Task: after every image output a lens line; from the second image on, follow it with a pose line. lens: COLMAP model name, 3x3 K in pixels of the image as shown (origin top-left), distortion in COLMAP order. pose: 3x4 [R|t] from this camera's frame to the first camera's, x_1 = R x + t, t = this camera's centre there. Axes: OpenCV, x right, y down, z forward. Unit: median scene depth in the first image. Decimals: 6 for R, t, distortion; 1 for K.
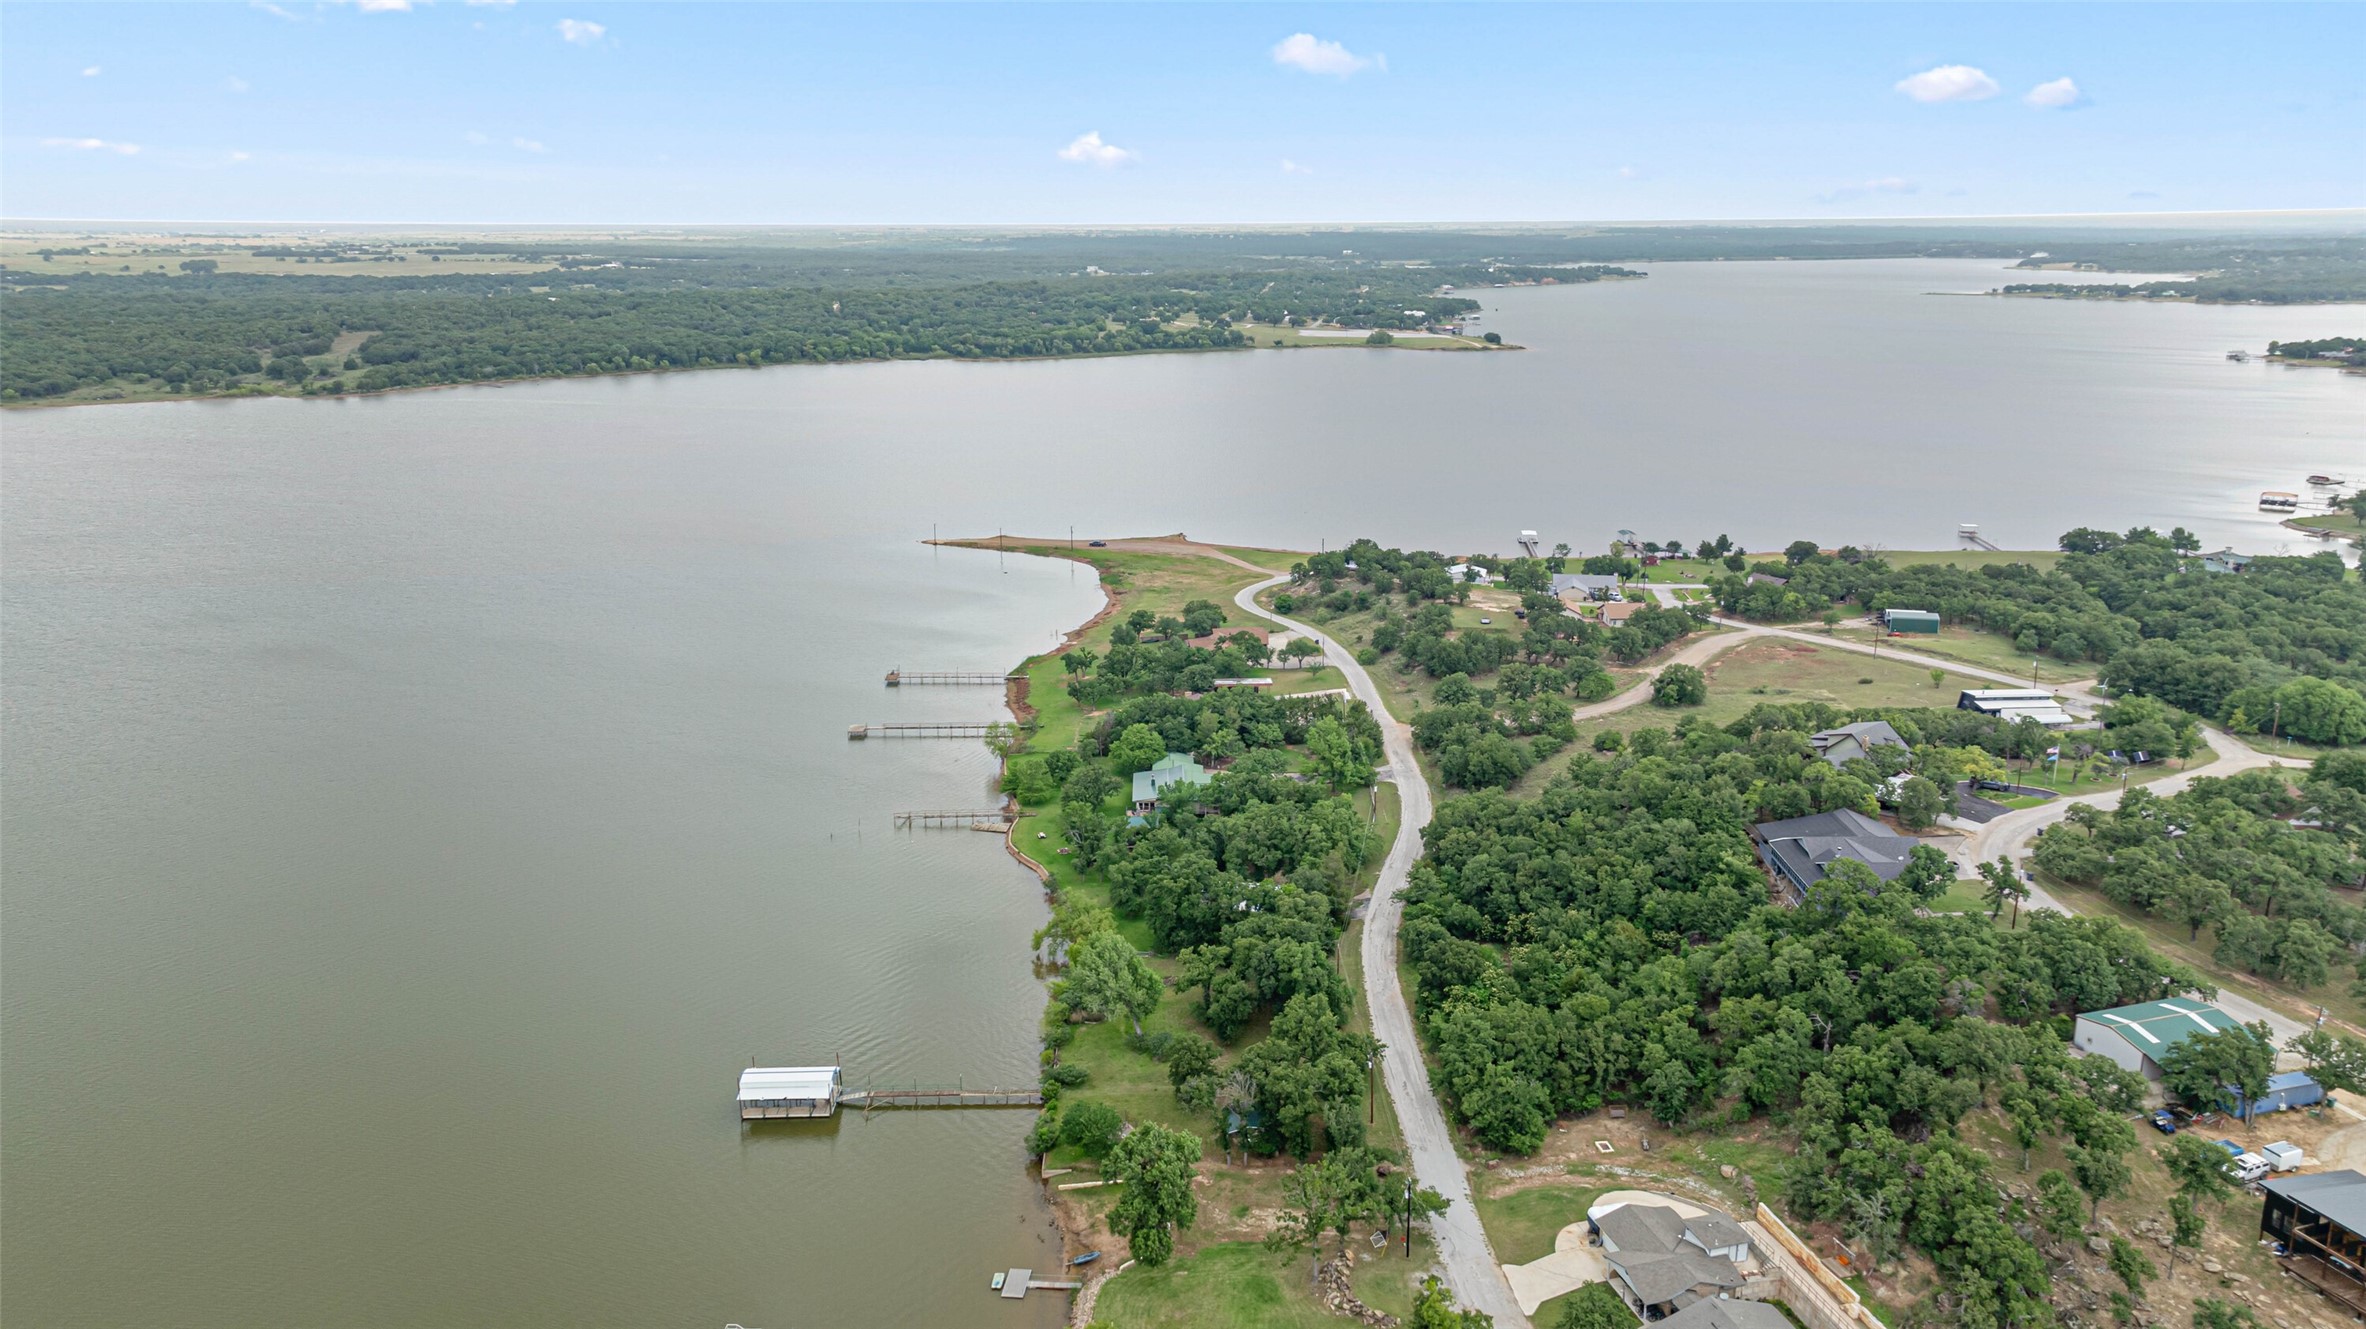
lens RADIAL K [[1651.1, 0, 1206.8], [0, 1651.1, 631.6], [0, 0, 1]] dist [-0.006990, 0.028524]
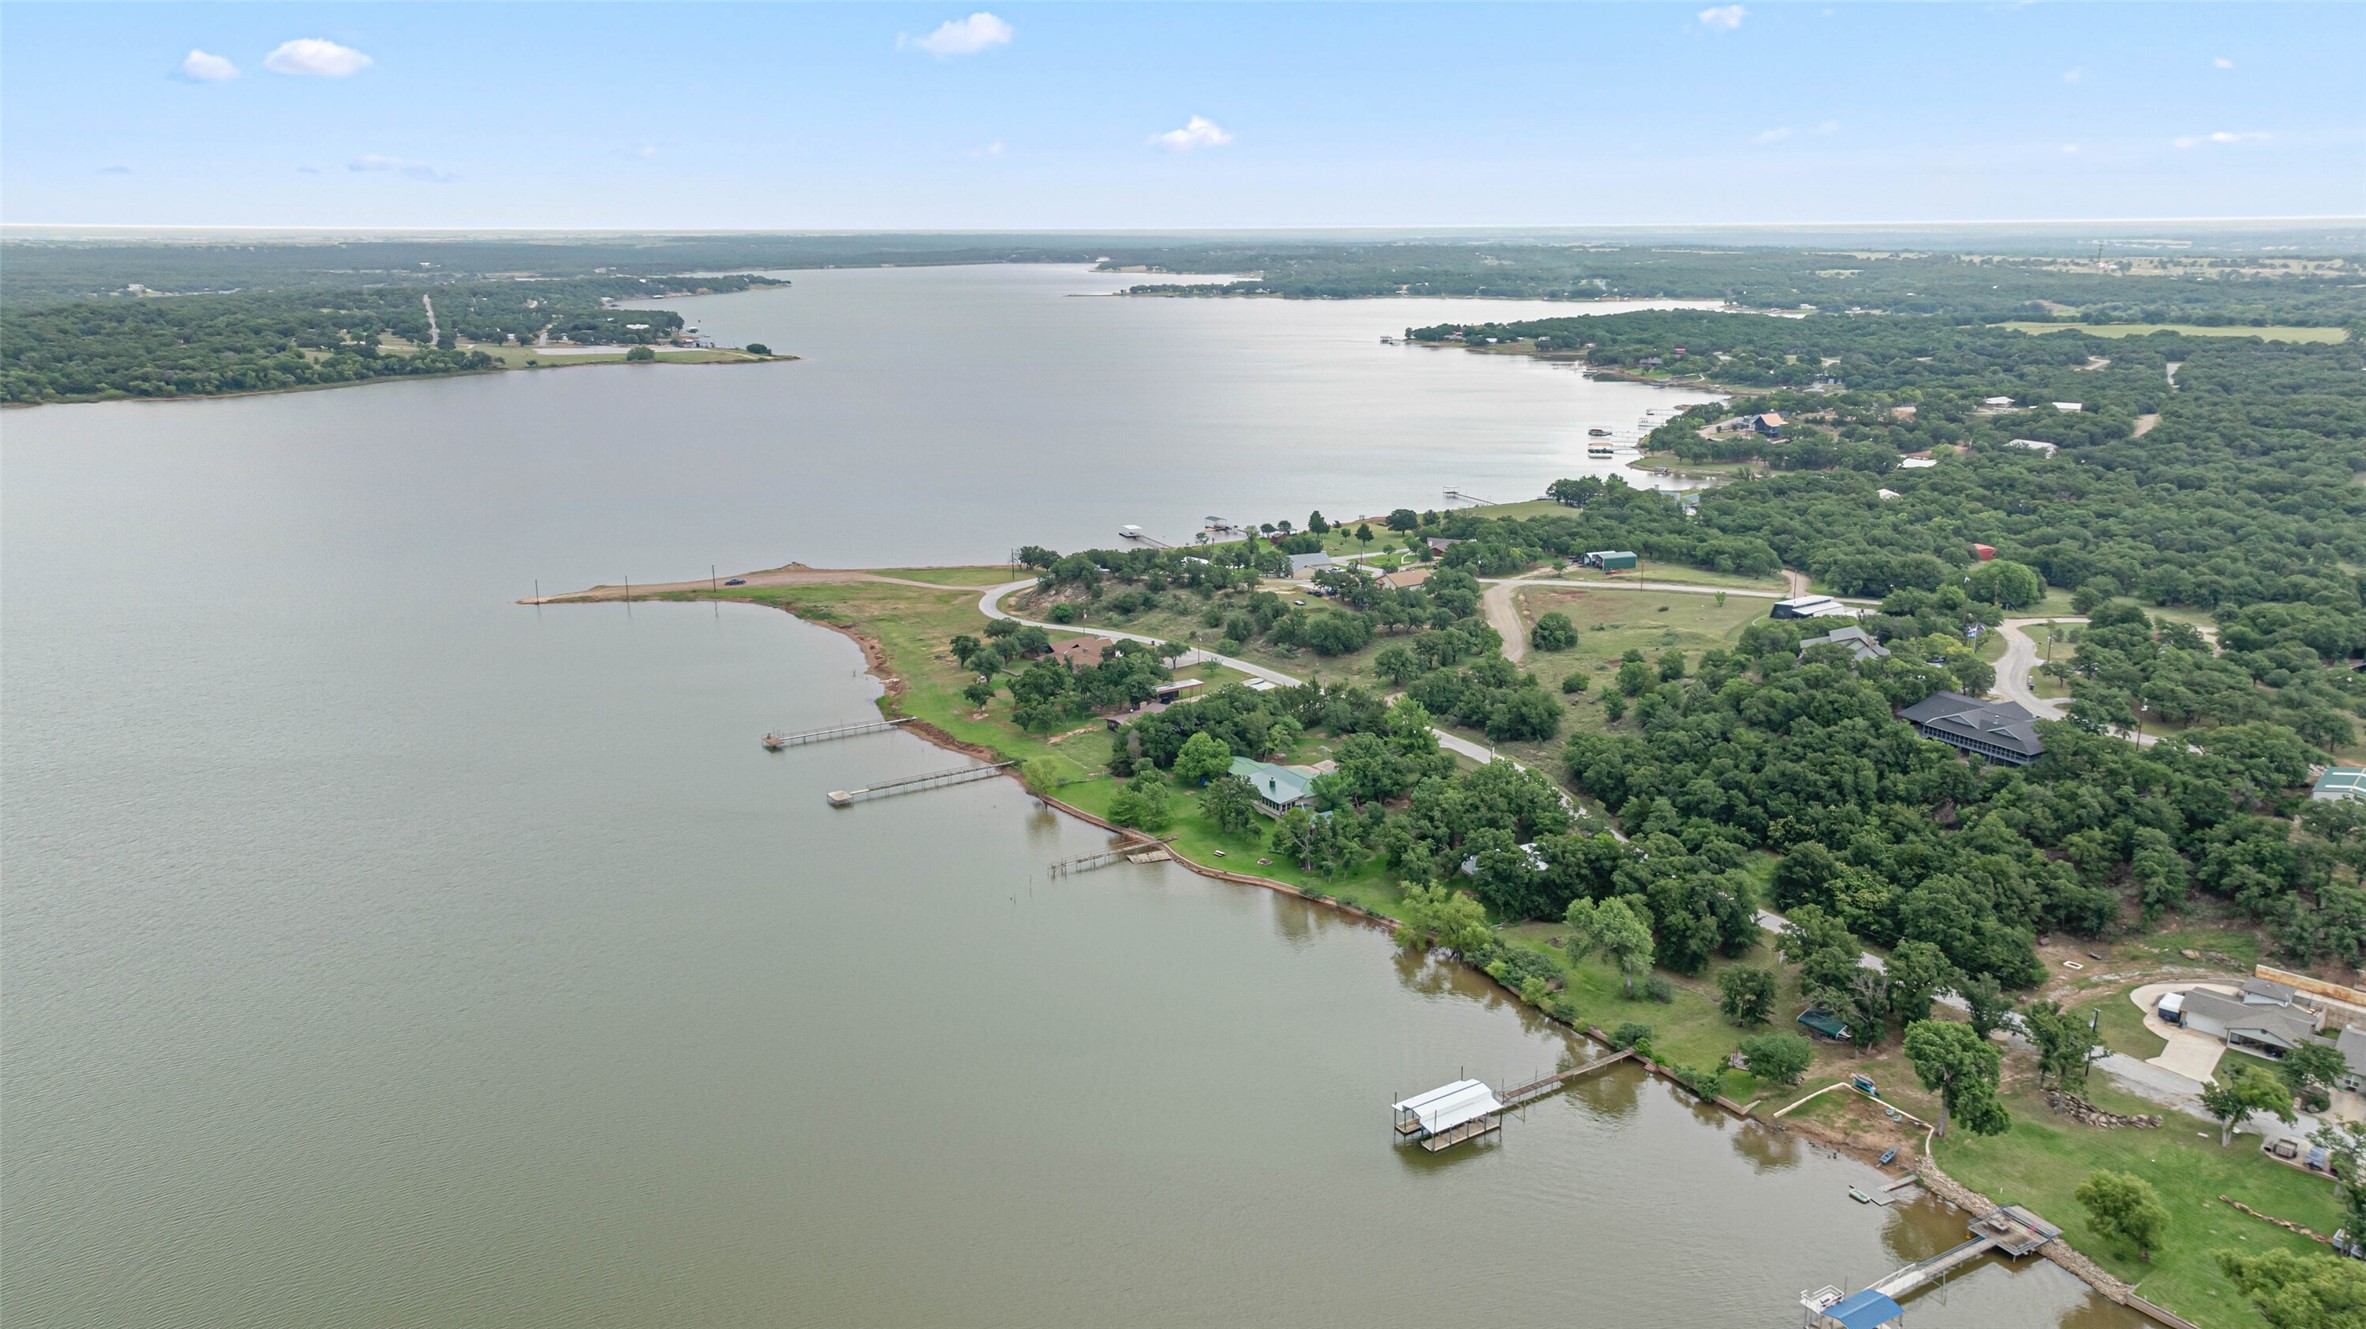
lens RADIAL K [[1656.7, 0, 1183.0], [0, 1656.7, 664.5], [0, 0, 1]] dist [0.002501, 0.000531]
pose [[0.850003, -0.135030, 0.509178, -0.137213], [0.128548, 0.990537, 0.048090, -0.008622], [-0.510853, 0.024577, 0.859317, 0.037390]]
